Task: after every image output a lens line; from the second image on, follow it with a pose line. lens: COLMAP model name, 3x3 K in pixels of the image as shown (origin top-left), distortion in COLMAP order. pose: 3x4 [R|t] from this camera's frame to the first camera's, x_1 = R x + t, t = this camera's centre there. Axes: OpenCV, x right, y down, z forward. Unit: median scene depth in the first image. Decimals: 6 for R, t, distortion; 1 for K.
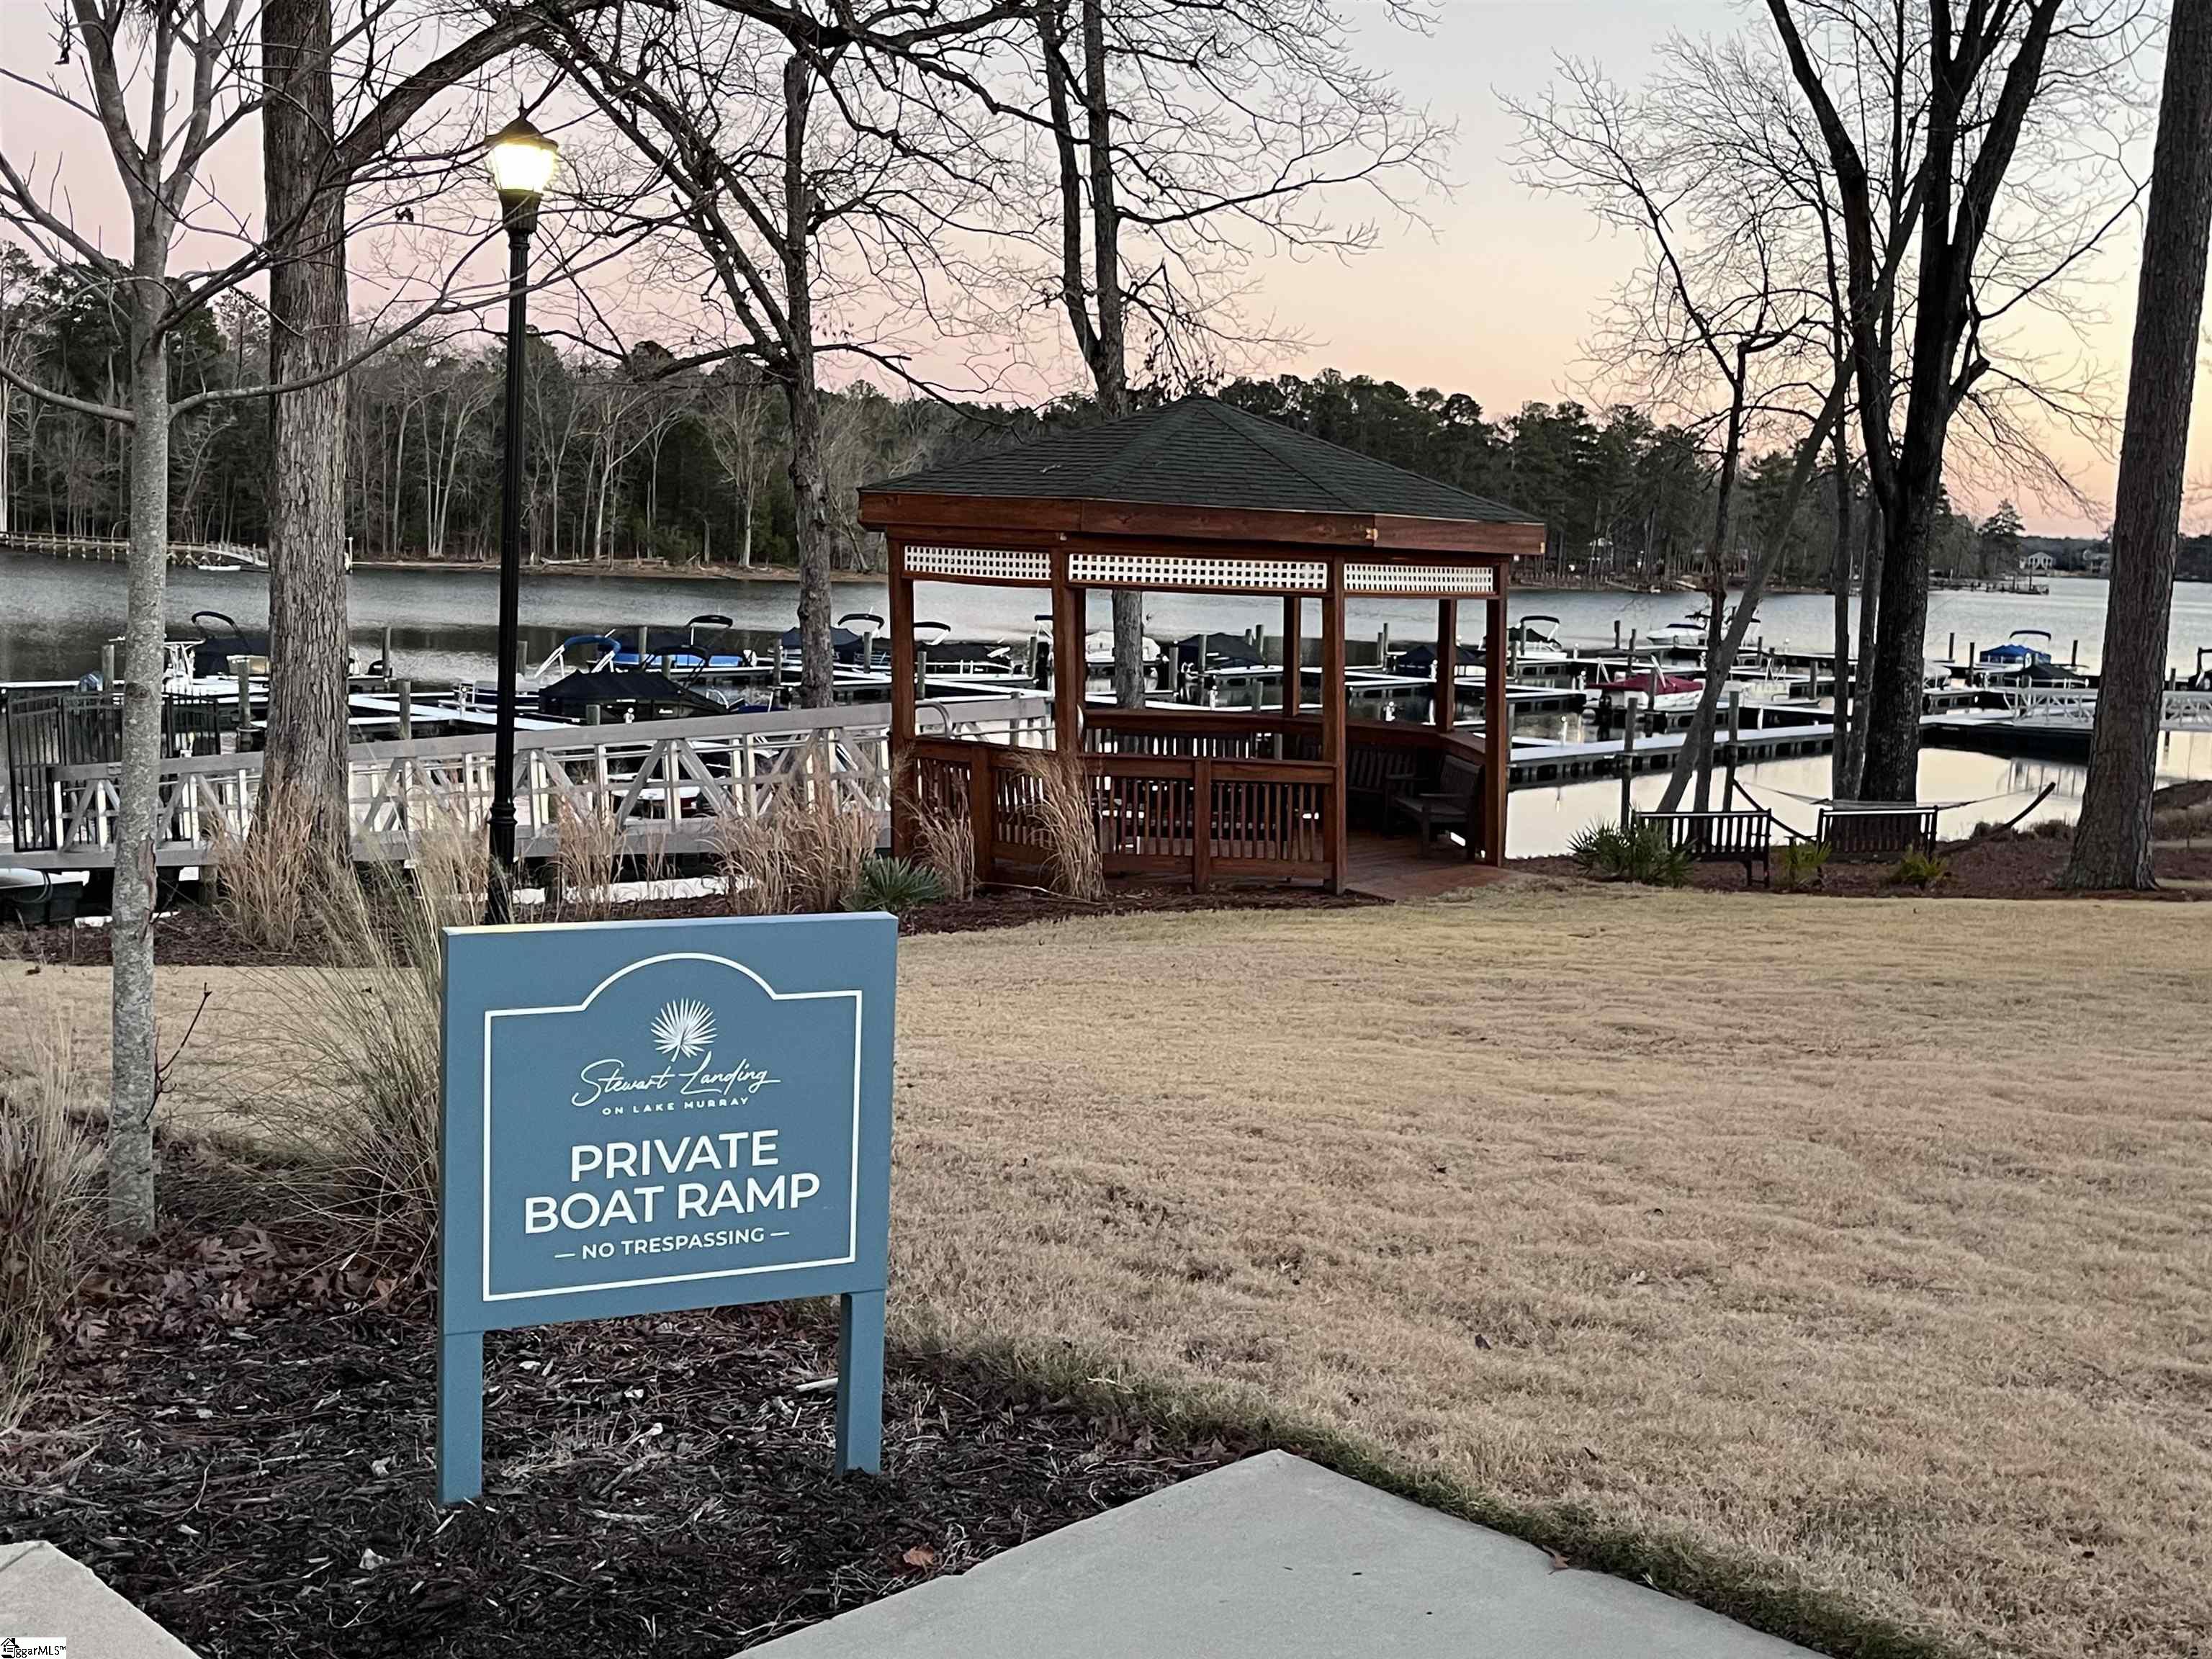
lens RADIAL K [[2454.4, 0, 1109.5], [0, 2454.4, 828.1], [0, 0, 1]] dist [0.078471, 0.000000]
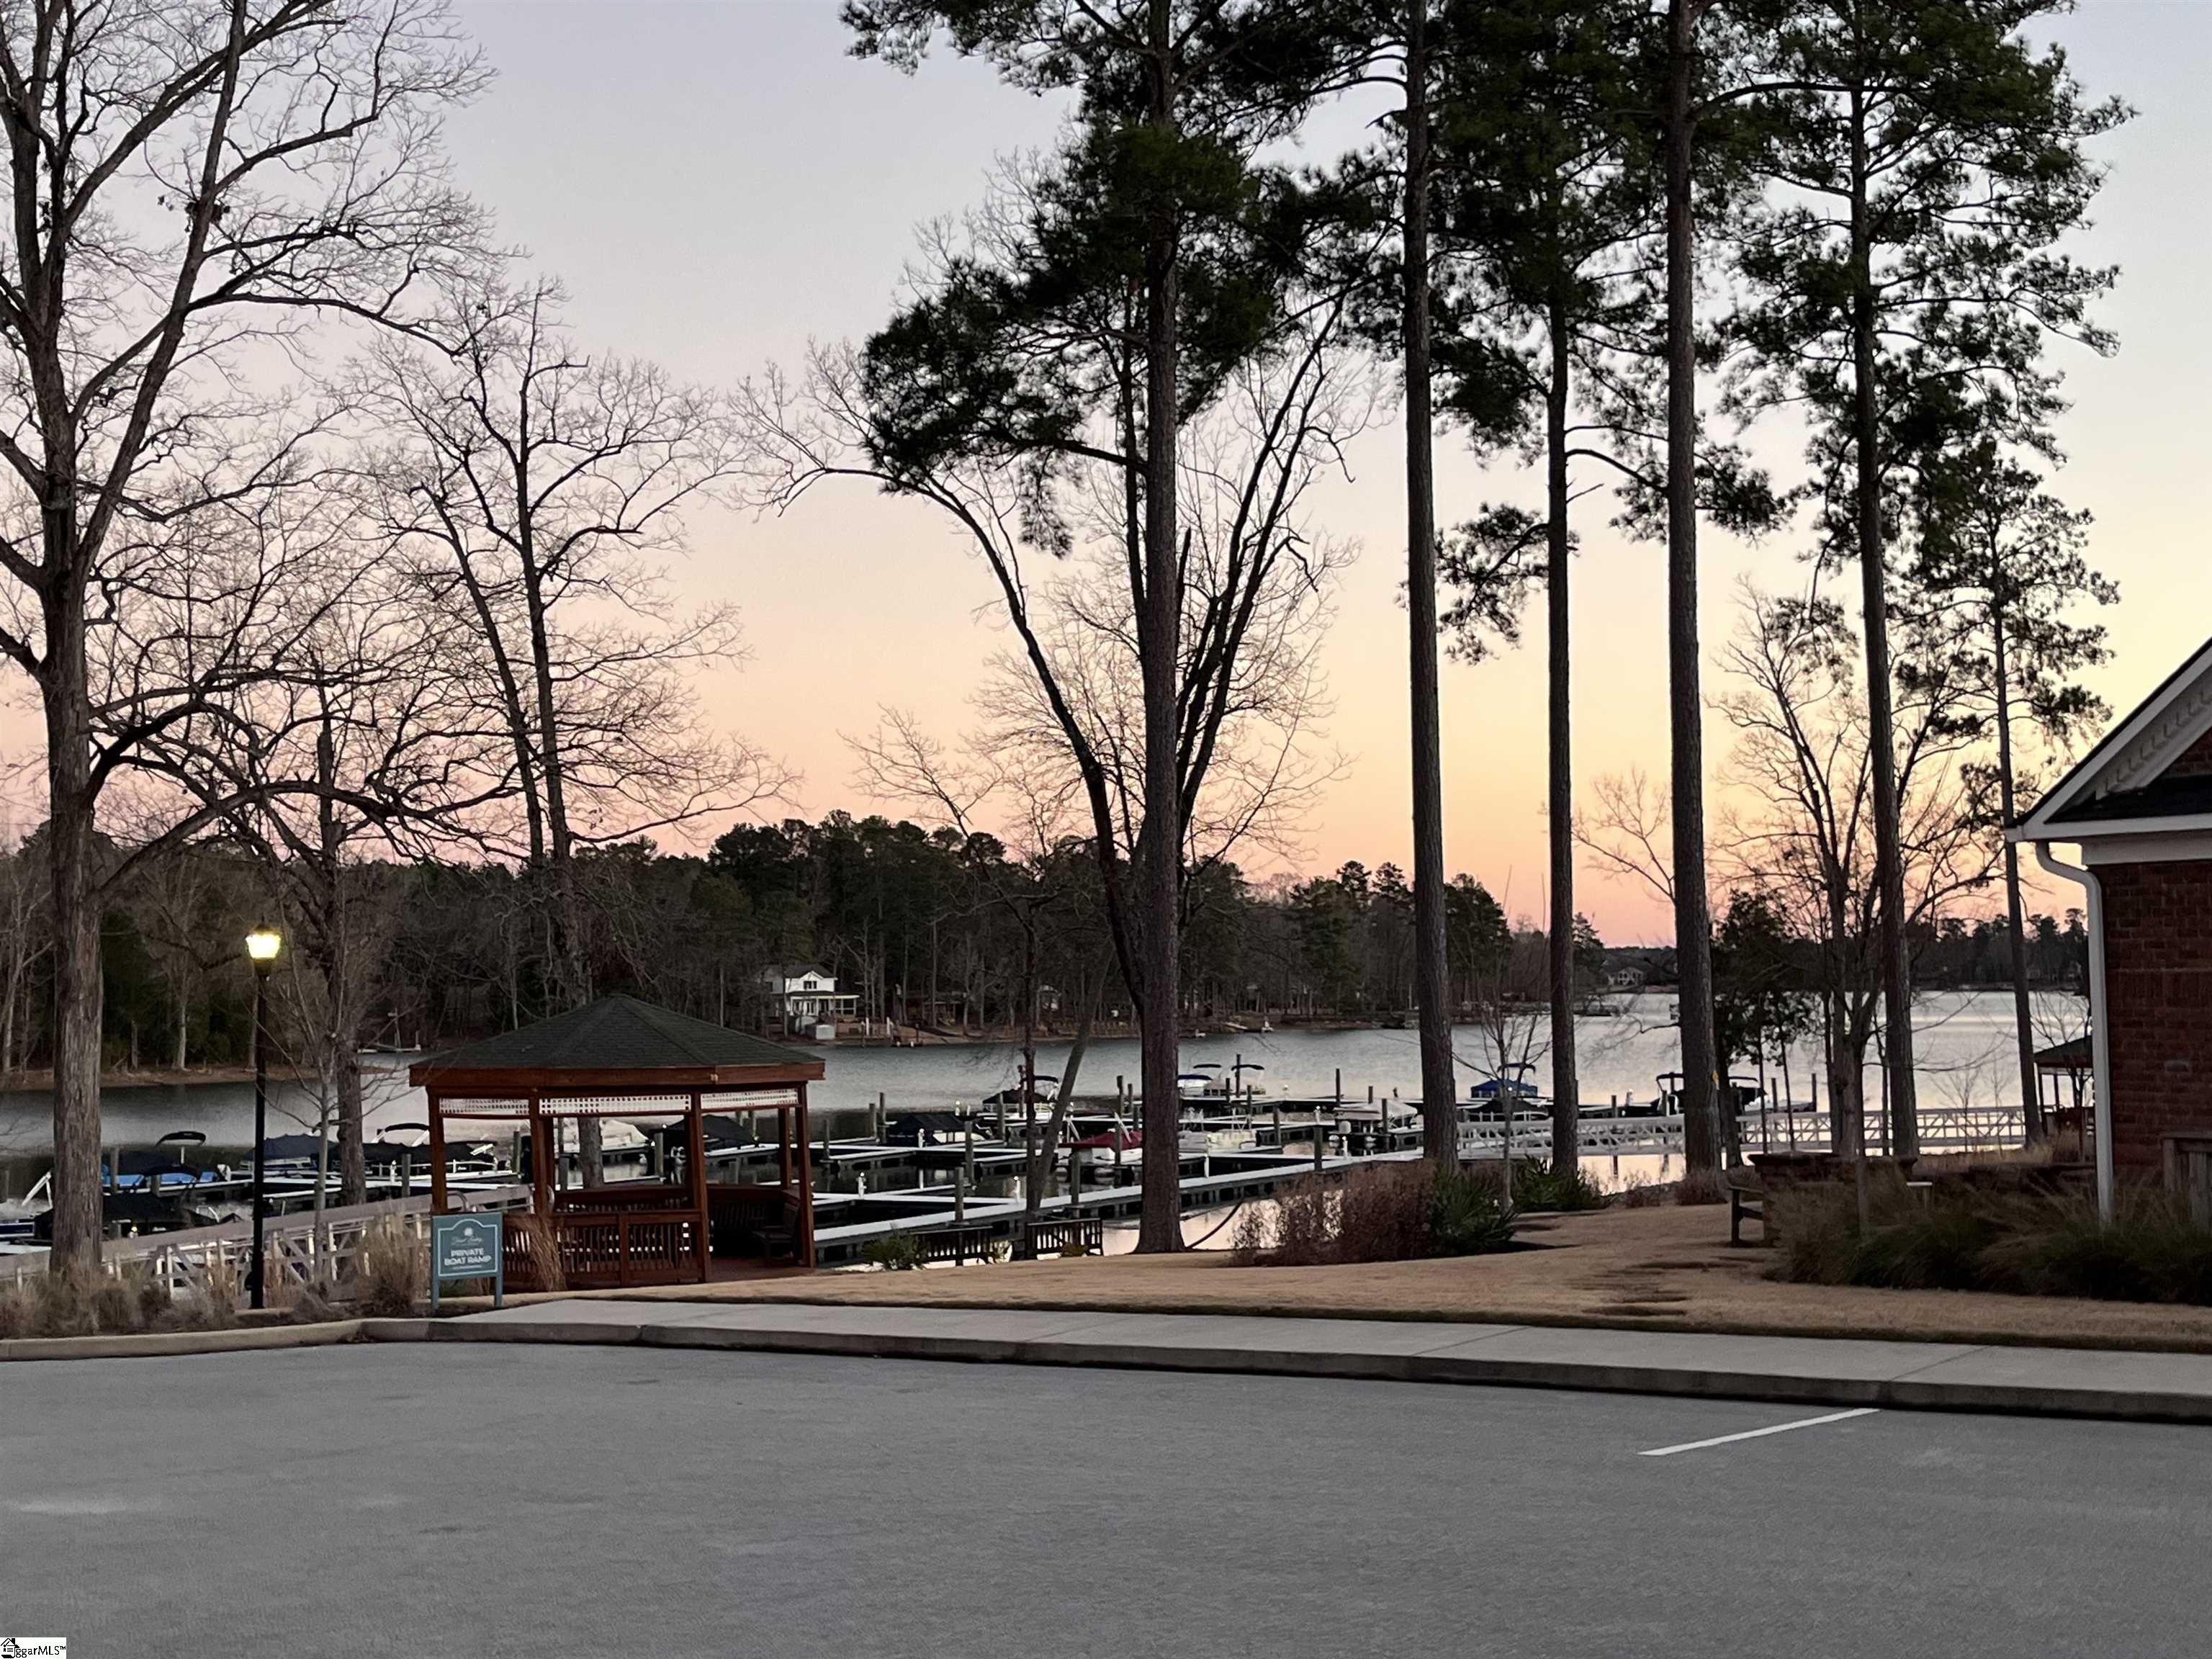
lens RADIAL K [[2836.4, 0, 1101.8], [0, 2836.4, 820.4], [0, 0, 1]] dist [0.062126, 0.000000]
pose [[0.983559, -0.042471, 0.175522, 0.005265], [0.072694, 0.982841, -0.169528, 0.011465], [-0.165310, 0.179500, 0.969769, -0.186106]]
